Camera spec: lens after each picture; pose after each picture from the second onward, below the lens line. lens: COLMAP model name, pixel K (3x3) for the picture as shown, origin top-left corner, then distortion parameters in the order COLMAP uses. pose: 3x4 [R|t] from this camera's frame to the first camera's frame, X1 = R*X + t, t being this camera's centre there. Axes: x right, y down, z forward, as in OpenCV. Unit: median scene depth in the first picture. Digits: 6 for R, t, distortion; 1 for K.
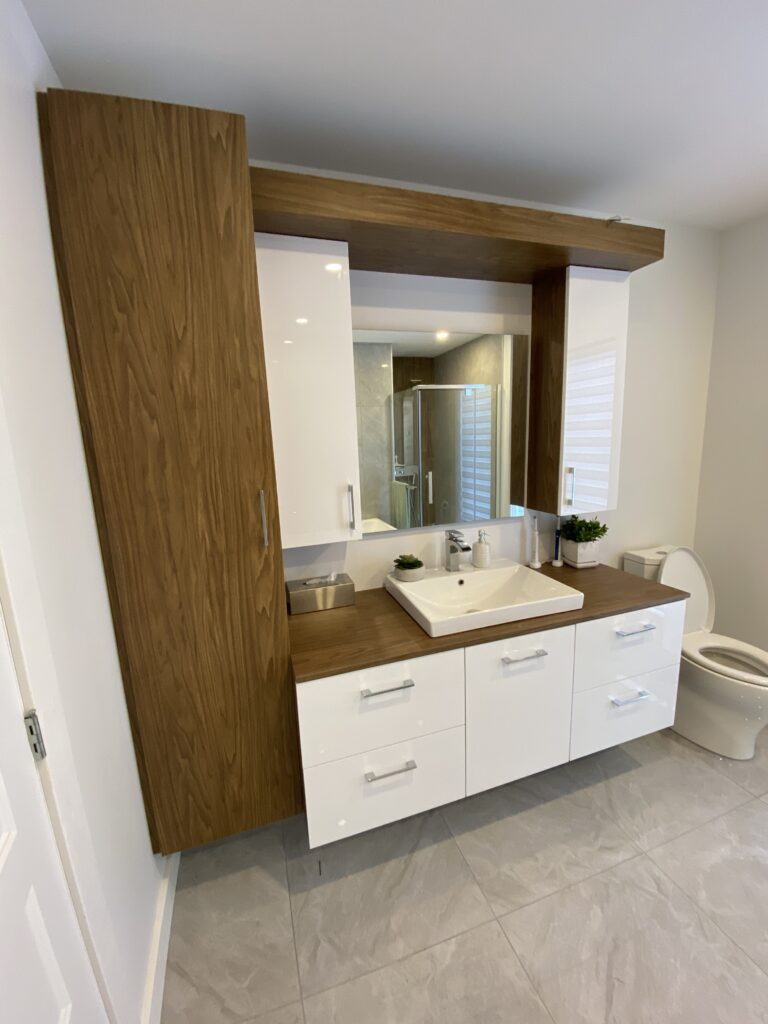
lens RADIAL K [[414.2, 0, 380.2], [0, 414.2, 511.8], [0, 0, 1]] dist [-0.007502, -0.010201]
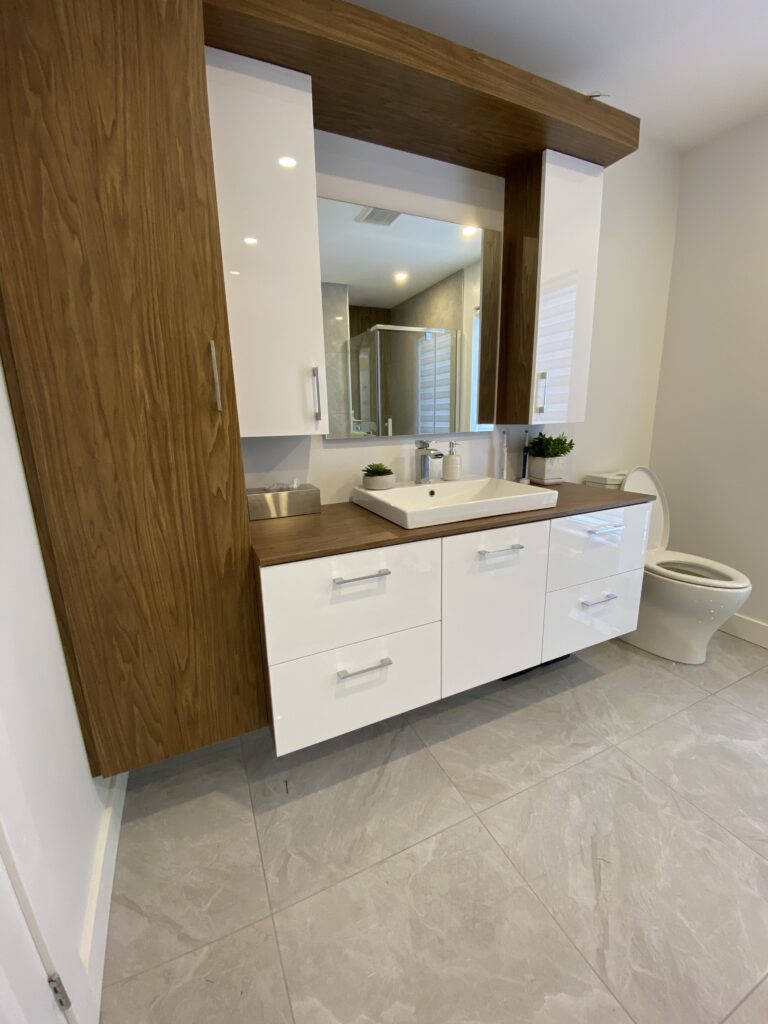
lens RADIAL K [[414.2, 0, 382.2], [0, 414.2, 509.8], [0, 0, 1]] dist [-0.007502, -0.010201]
pose [[0.993108, -0.010209, 0.116754, -0.039993], [0.004522, 0.998795, 0.048867, 0.226163], [-0.117113, -0.048002, 0.991958, 0.092775]]
